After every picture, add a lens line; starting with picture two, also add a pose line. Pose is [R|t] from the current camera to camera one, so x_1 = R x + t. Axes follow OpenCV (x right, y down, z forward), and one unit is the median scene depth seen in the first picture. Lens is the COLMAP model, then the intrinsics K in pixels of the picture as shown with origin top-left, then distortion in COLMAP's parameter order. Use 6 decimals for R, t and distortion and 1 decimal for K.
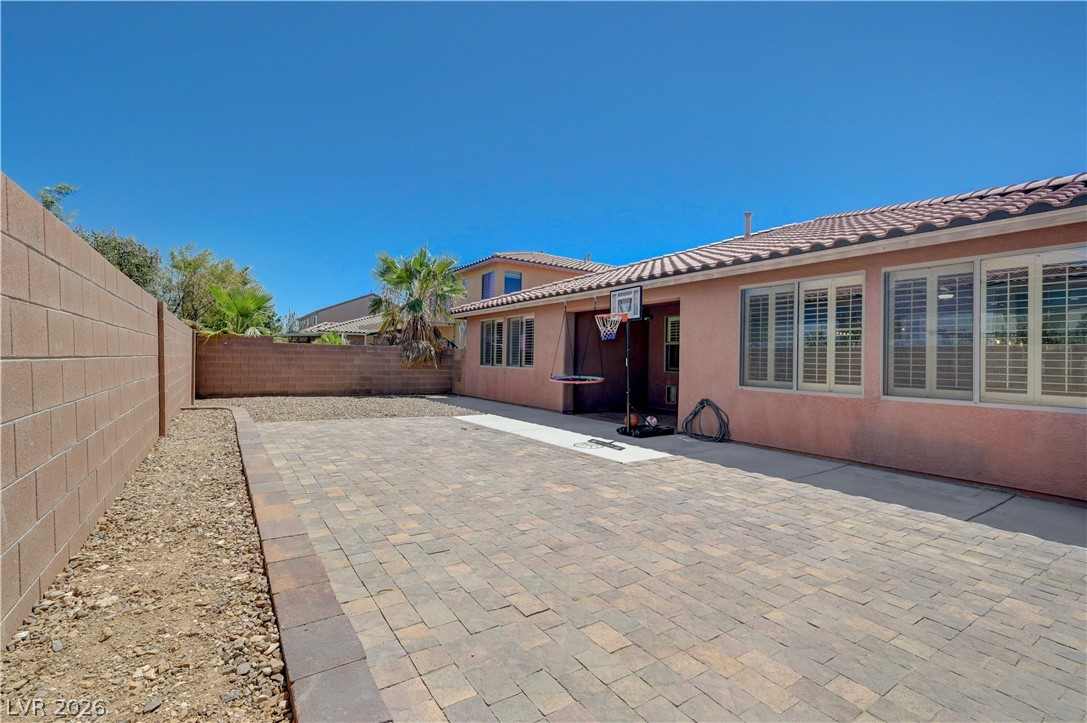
lens RADIAL K [[479.7, 0, 543.5], [0, 479.7, 361.5], [0, 0, 1]] dist [0.003493, 0.000558]
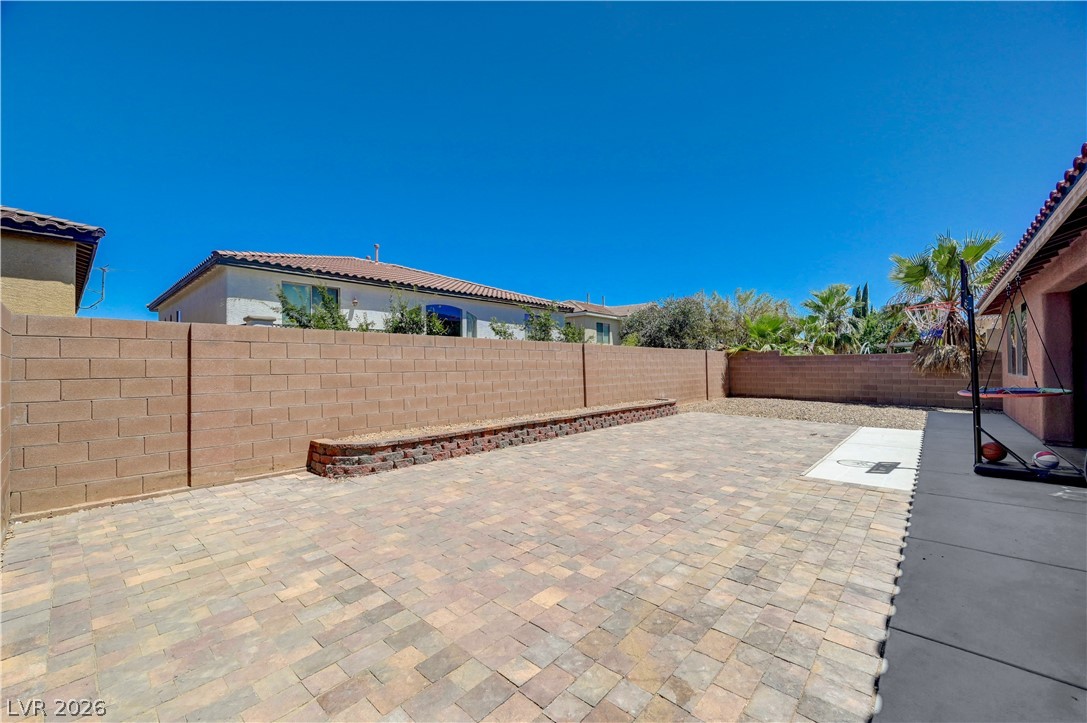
lens RADIAL K [[436.4, 0, 545.8], [0, 436.4, 370.6], [0, 0, 1]] dist [0.000418, 0.000090]
pose [[0.249286, -0.010313, -0.968375, 1.270196], [0.008068, 0.999931, -0.008572, 0.013241], [0.968396, -0.005676, 0.249352, 0.442080]]
